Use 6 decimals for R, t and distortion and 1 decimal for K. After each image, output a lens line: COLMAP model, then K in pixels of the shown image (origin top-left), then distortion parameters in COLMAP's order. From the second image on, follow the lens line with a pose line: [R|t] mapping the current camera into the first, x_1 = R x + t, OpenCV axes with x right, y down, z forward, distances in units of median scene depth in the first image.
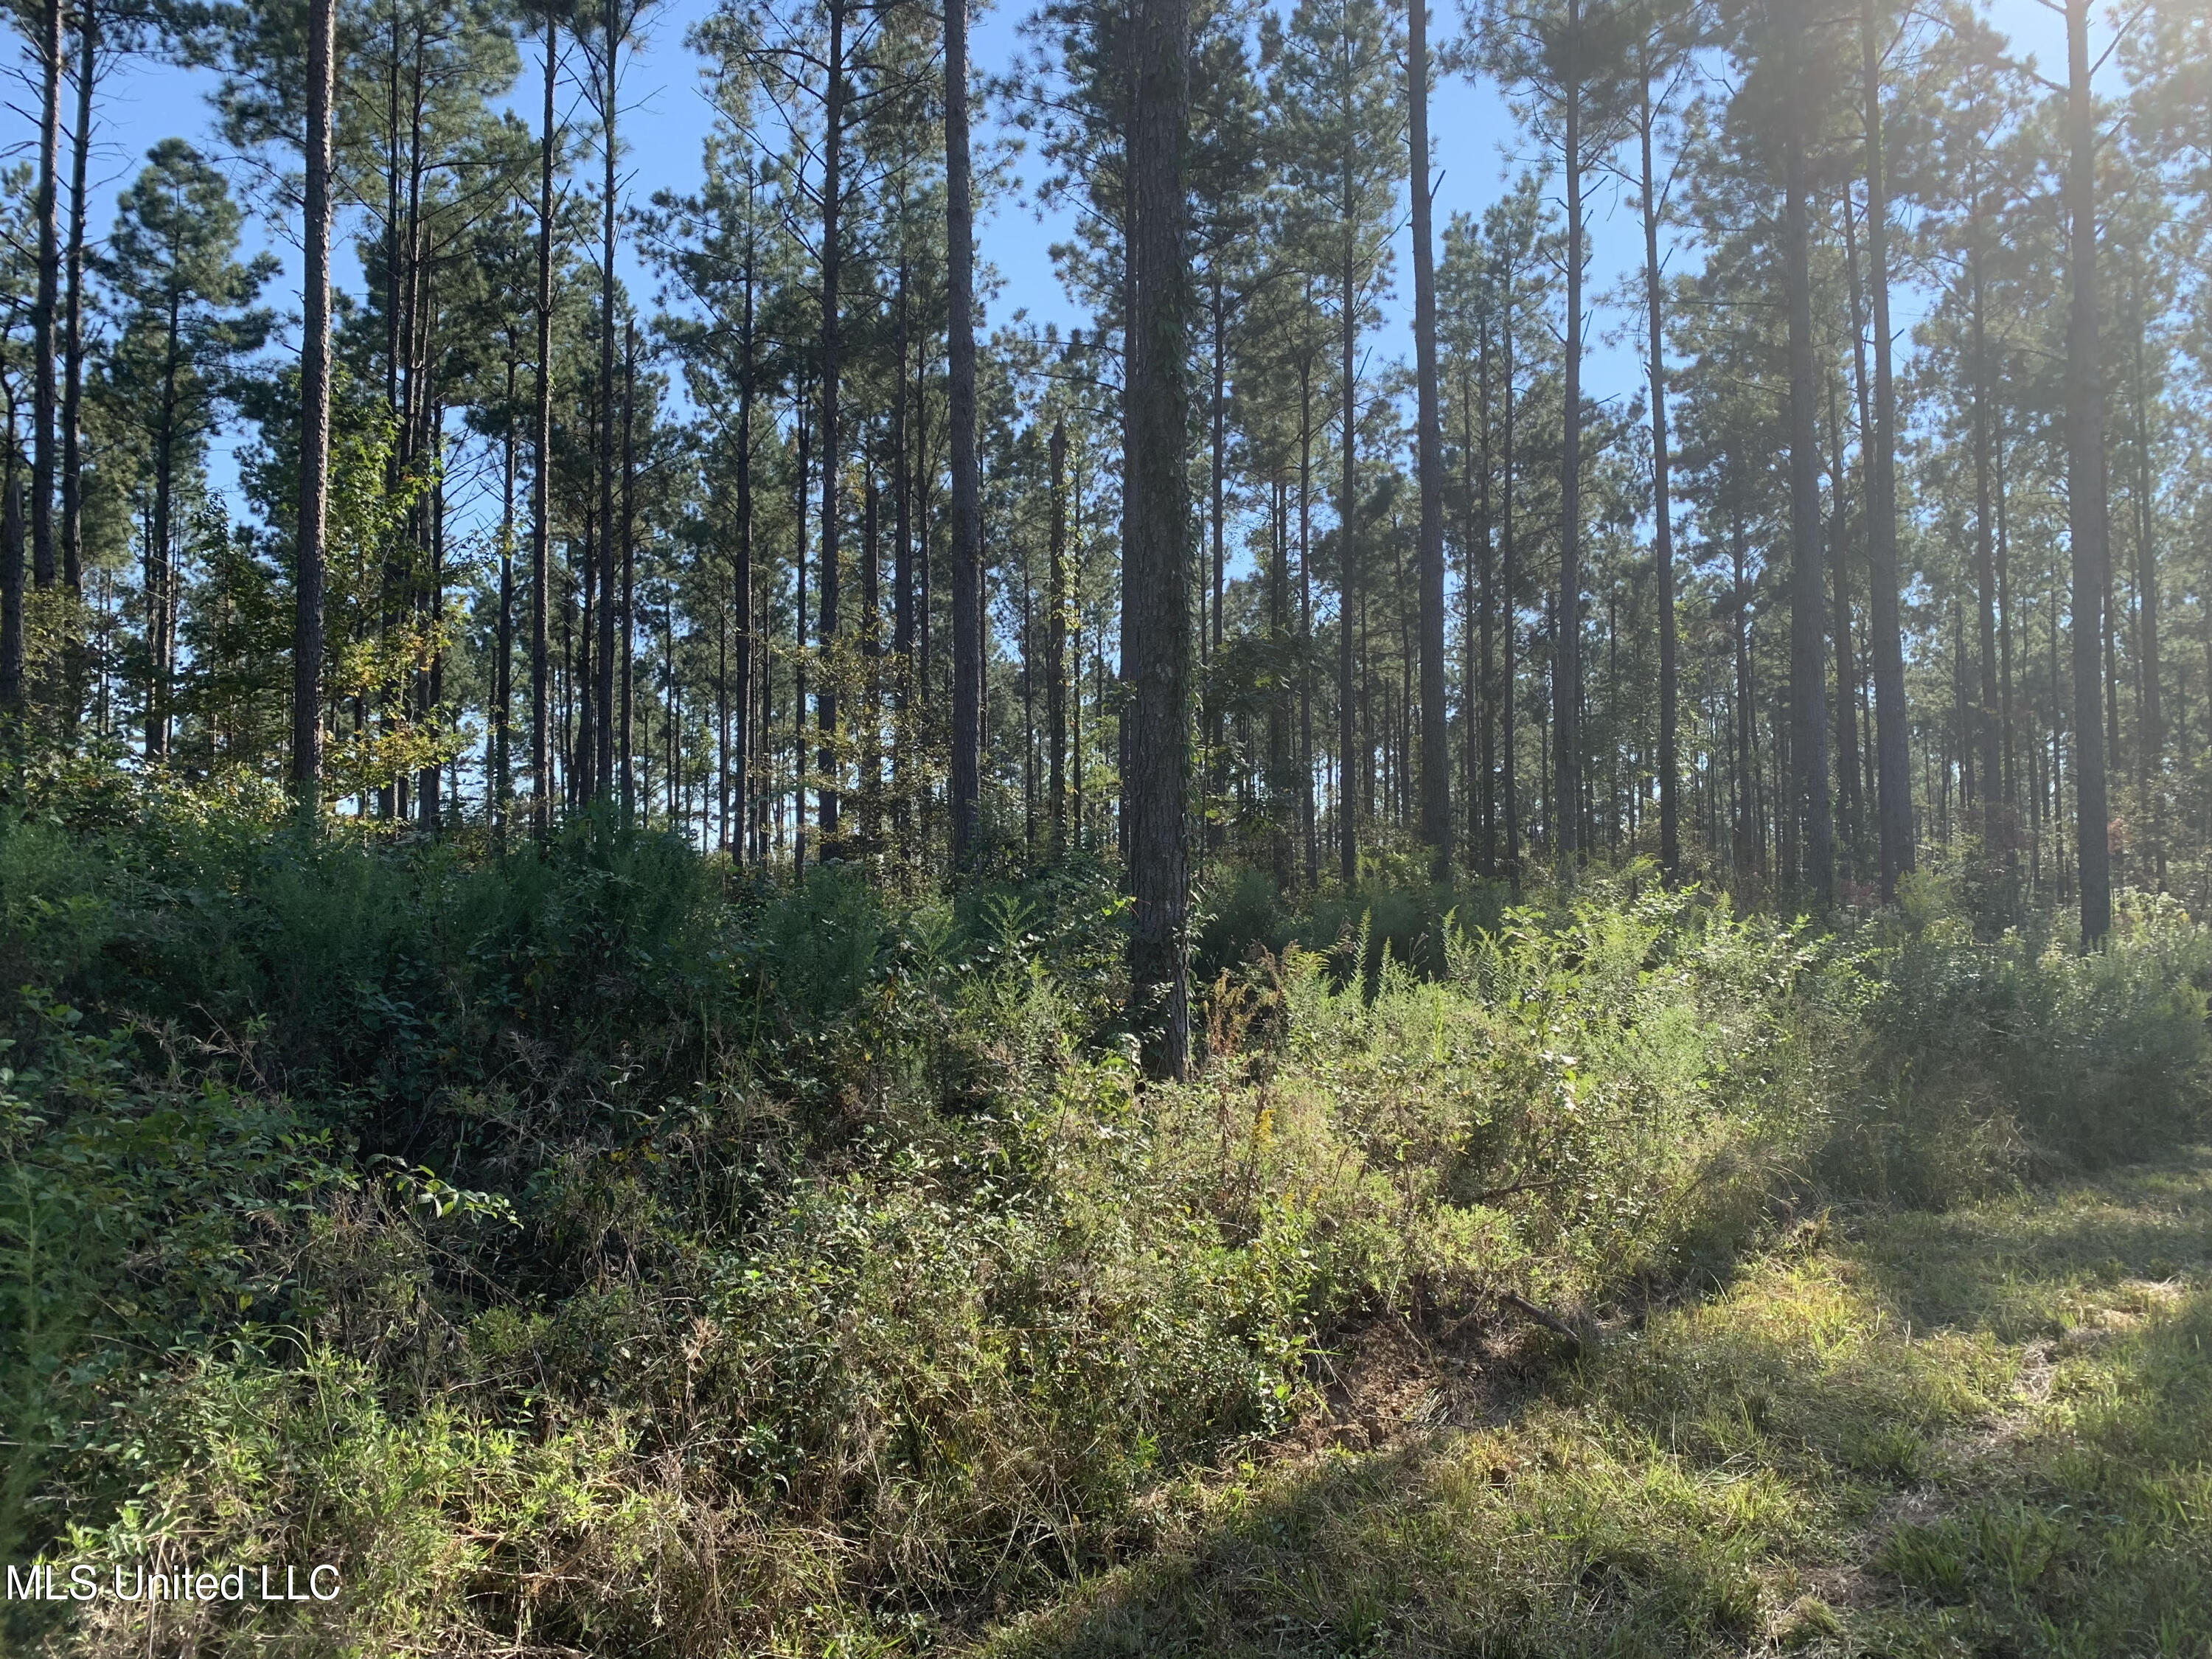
lens RADIAL K [[1683.5, 0, 1107.3], [0, 1683.5, 831.9], [0, 0, 1]] dist [0.027740, -0.022625]
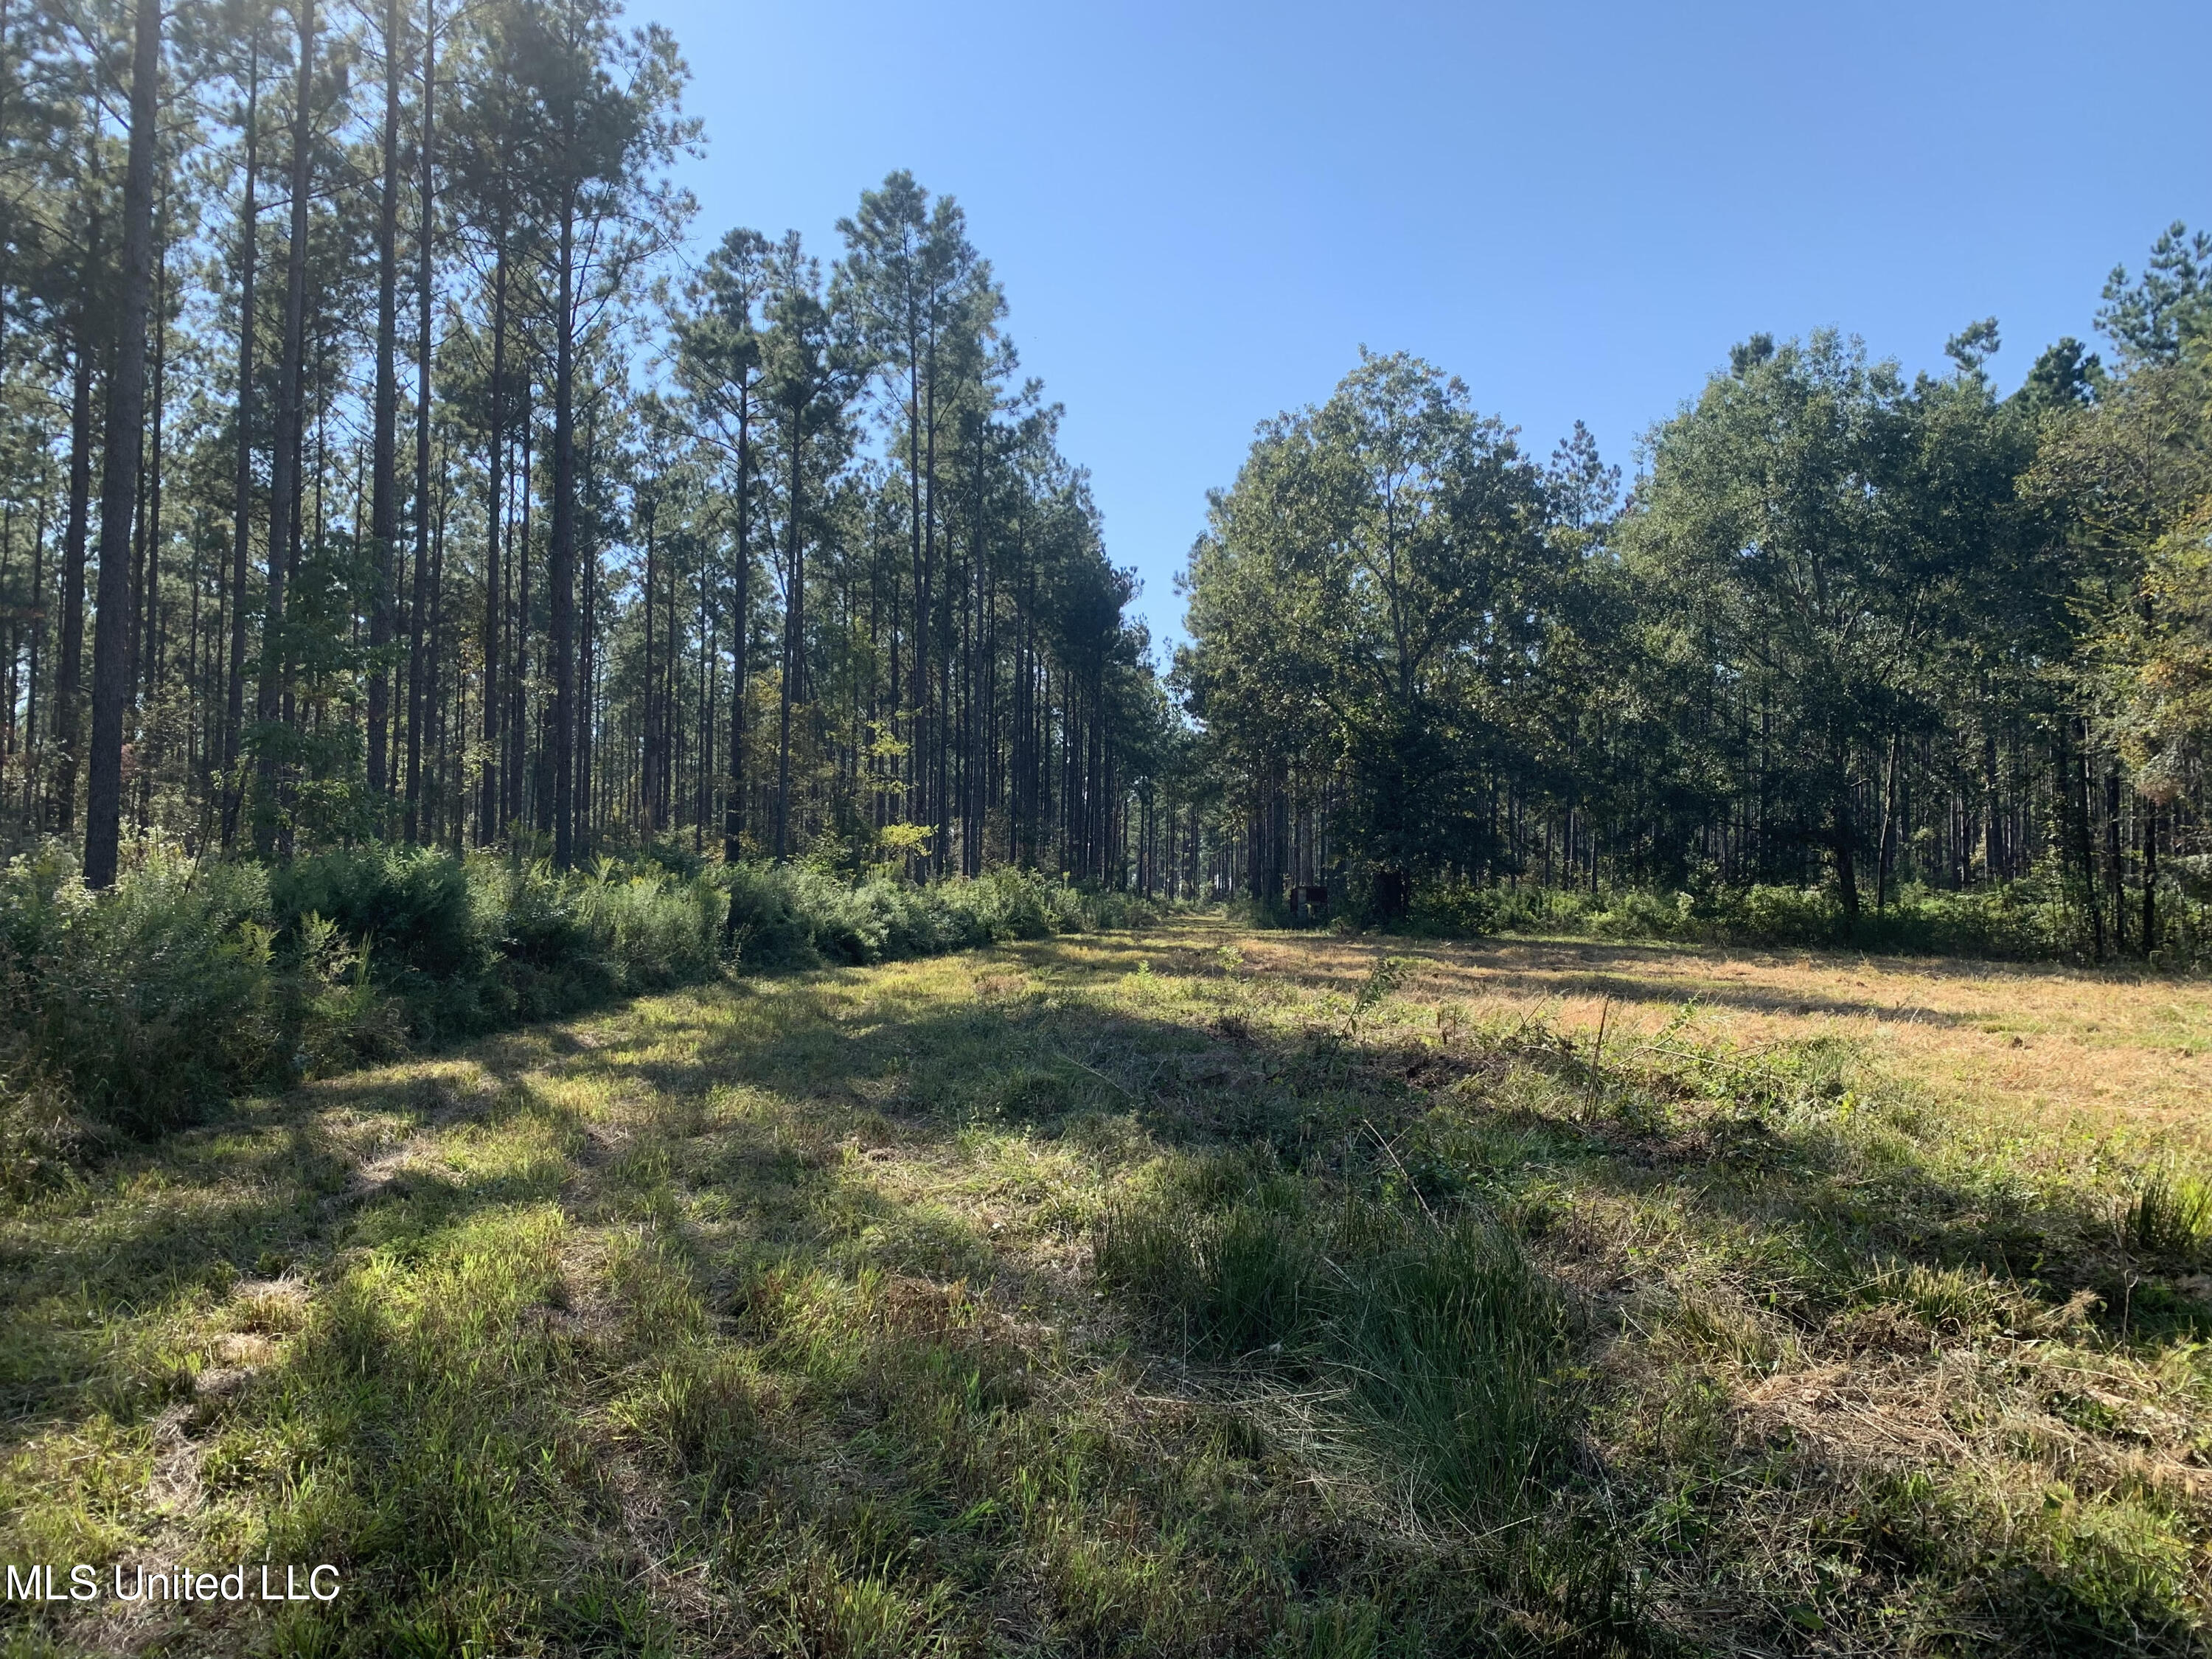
lens RADIAL K [[1683.5, 0, 1108.0], [0, 1683.5, 832.4], [0, 0, 1]] dist [0.027740, -0.022625]
pose [[0.461304, 0.042417, 0.886227, 0.048804], [-0.076988, 0.997003, -0.007645, 0.015588], [-0.883895, -0.064703, 0.463187, 0.216449]]
